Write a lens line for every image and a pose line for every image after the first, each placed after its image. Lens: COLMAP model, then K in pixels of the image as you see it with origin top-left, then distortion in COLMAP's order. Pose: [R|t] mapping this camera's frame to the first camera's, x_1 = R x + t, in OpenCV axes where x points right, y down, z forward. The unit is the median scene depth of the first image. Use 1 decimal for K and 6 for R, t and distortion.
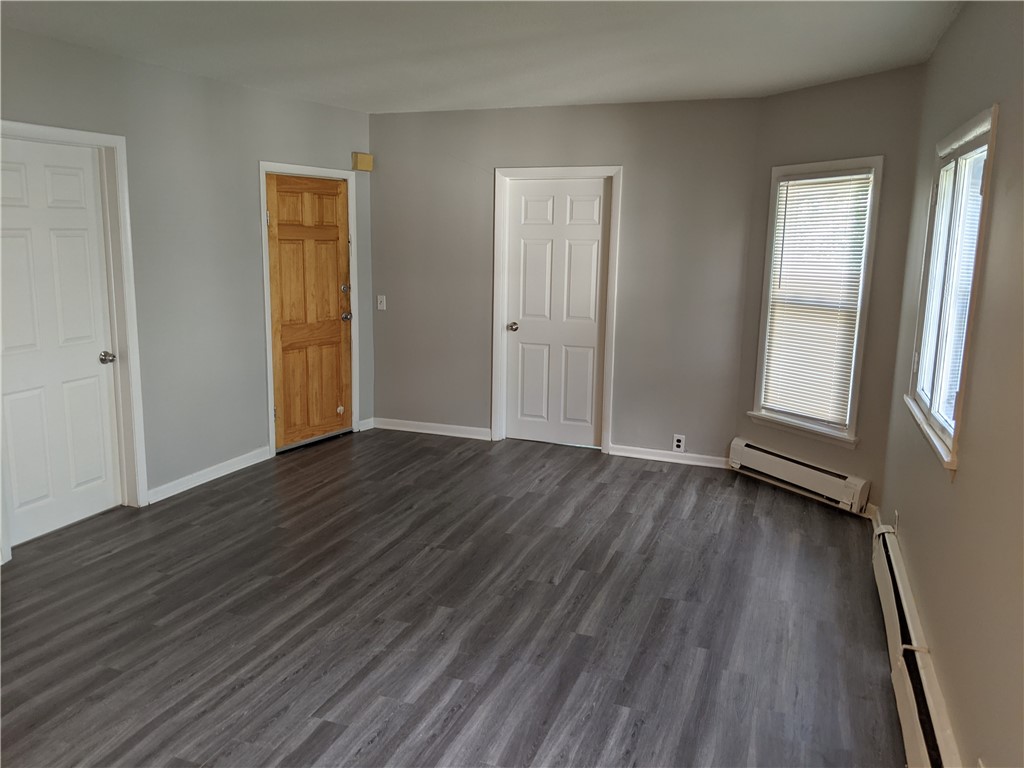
lens RADIAL K [[796.6, 0, 507.2], [0, 796.6, 364.7], [0, 0, 1]] dist [0.013488, -0.034283]
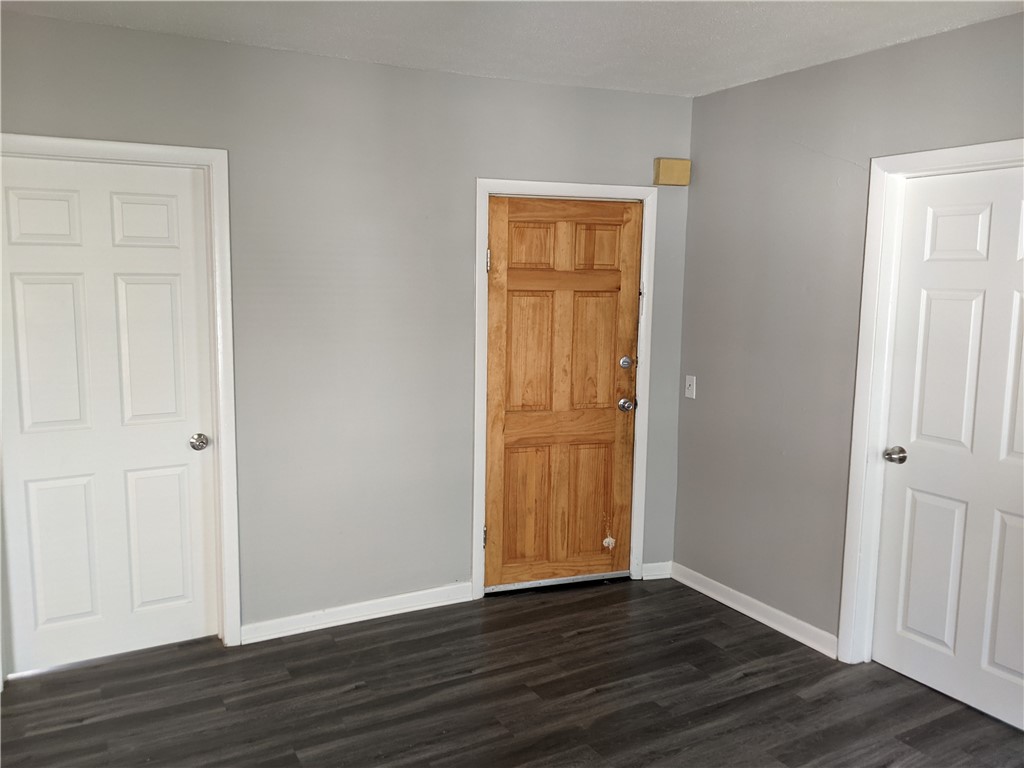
lens RADIAL K [[800.8, 0, 510.9], [0, 800.8, 366.1], [0, 0, 1]] dist [0.110696, -0.164593]
pose [[0.759175, 0.064926, -0.647640, 0.166865], [-0.104044, 0.994323, -0.022281, -0.071242], [0.642517, 0.084298, 0.761620, 0.446950]]
